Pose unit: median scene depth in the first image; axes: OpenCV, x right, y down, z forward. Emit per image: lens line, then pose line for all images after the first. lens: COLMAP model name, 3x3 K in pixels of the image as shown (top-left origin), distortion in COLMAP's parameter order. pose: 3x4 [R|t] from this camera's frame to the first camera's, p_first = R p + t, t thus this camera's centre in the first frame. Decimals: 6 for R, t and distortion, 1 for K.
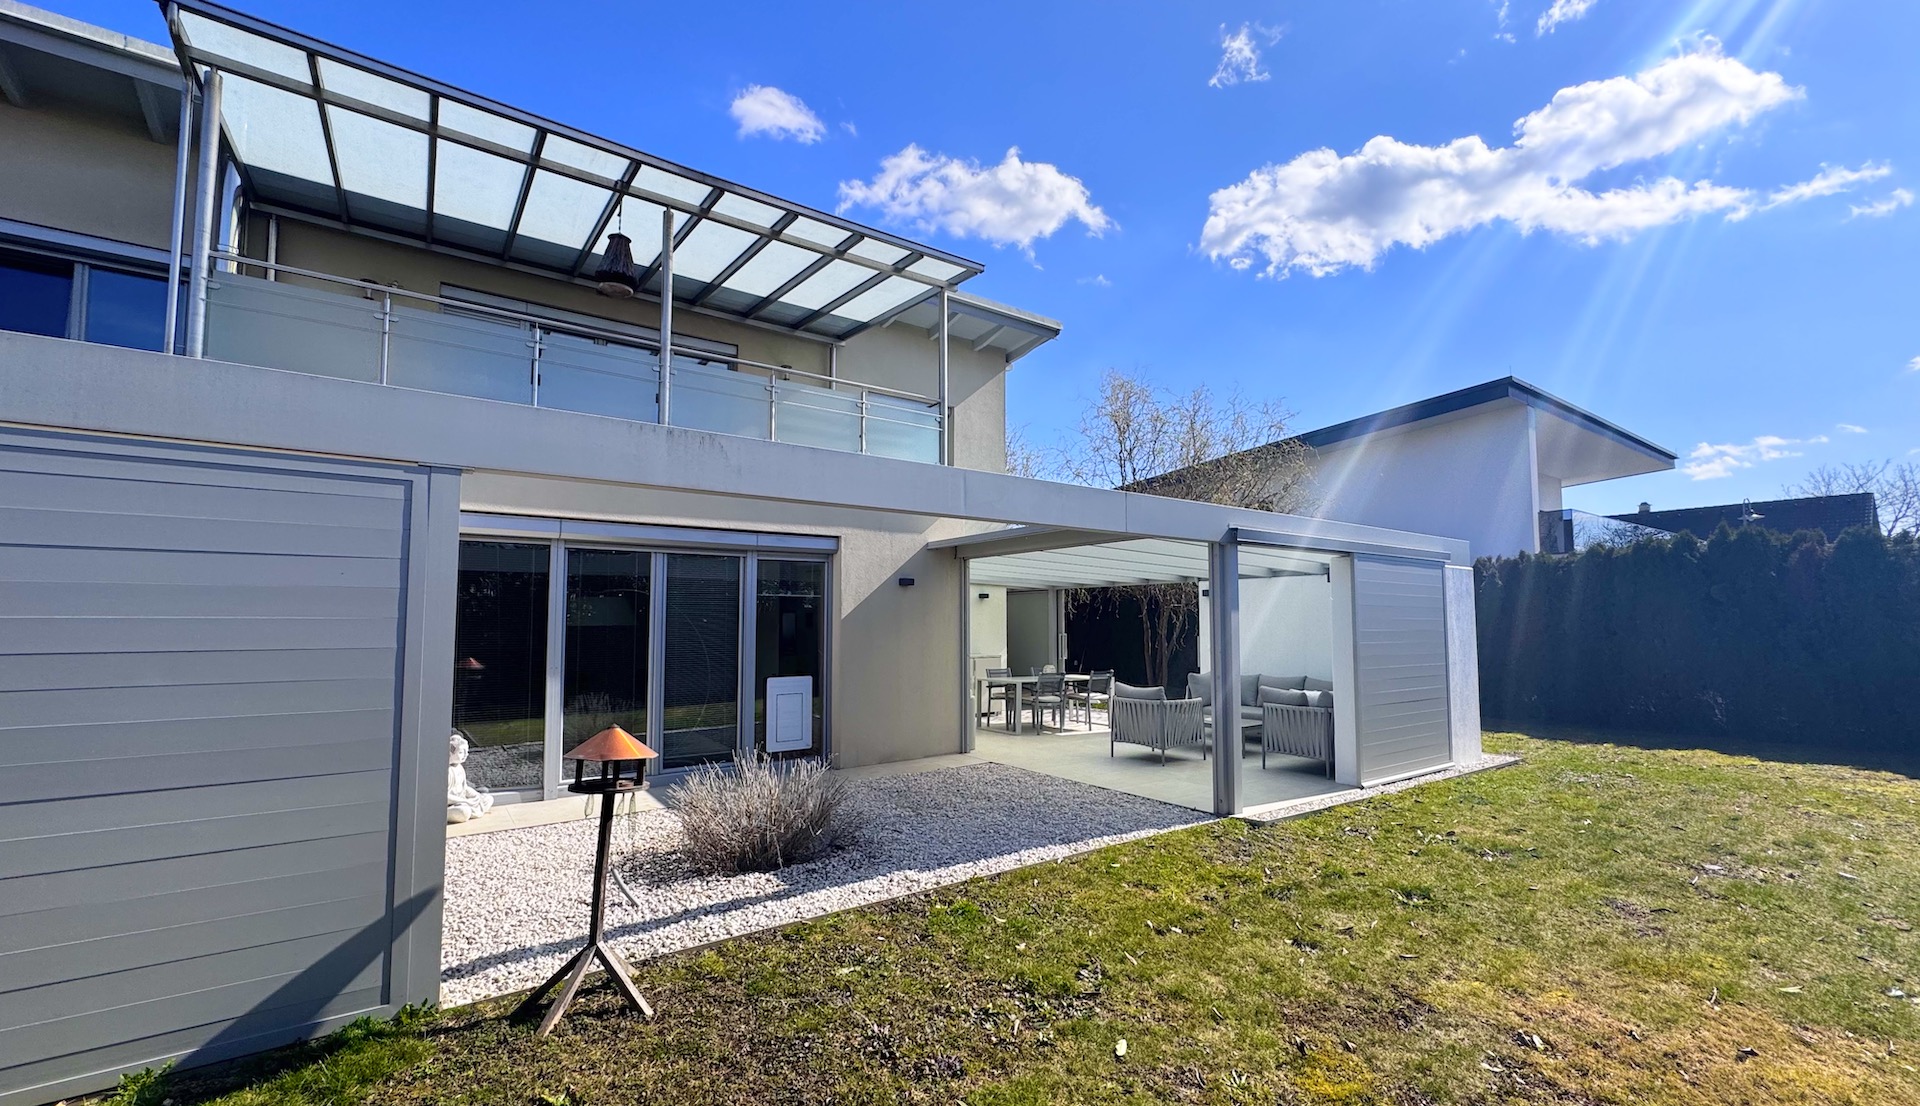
lens RADIAL K [[765.5, 0, 955.9], [0, 765.5, 574.4], [0, 0, 1]] dist [0.001811, 0.000321]
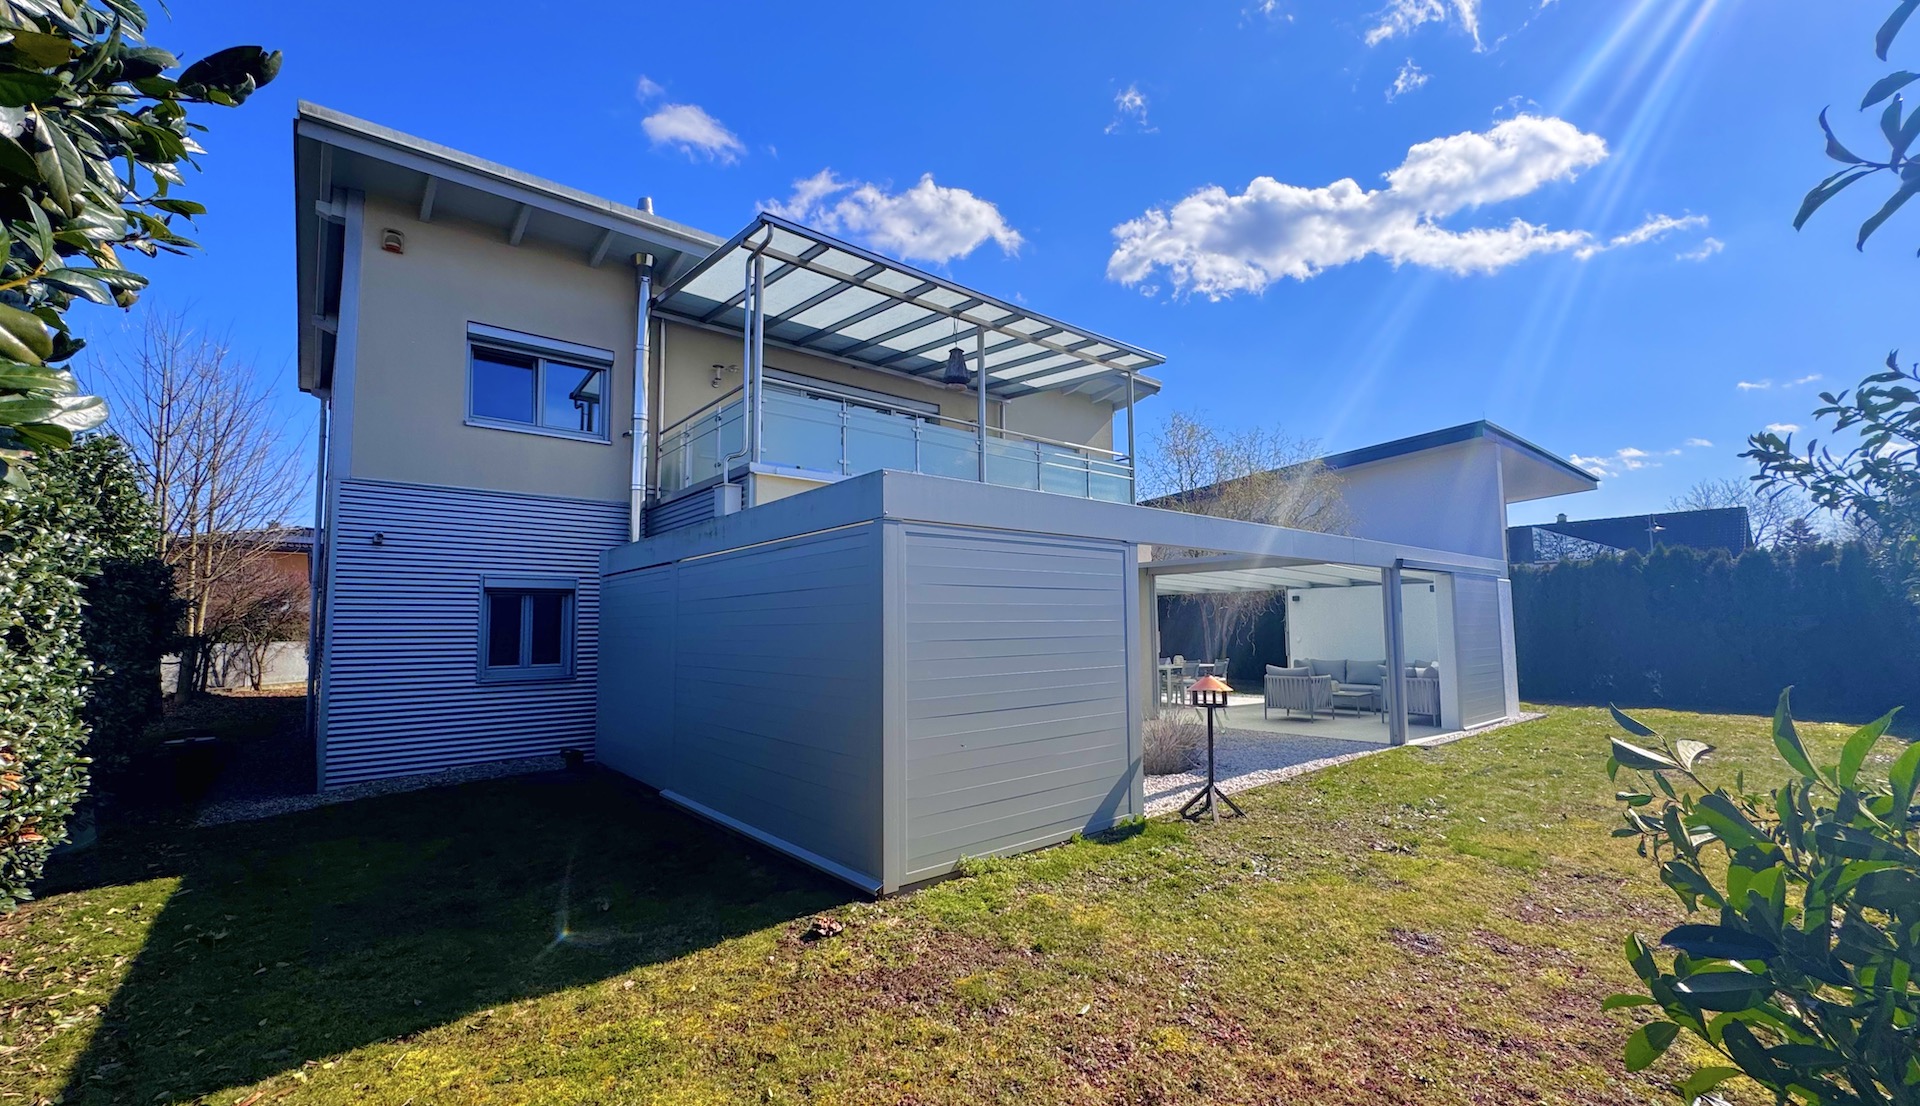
lens RADIAL K [[764.4, 0, 970.6], [0, 764.4, 554.6], [0, 0, 1]] dist [-0.003378, -0.000170]
pose [[0.995279, -0.003329, 0.097003, -0.283555], [0.006136, 0.999570, -0.028656, -0.012645], [-0.096866, 0.029116, 0.994871, -0.198500]]
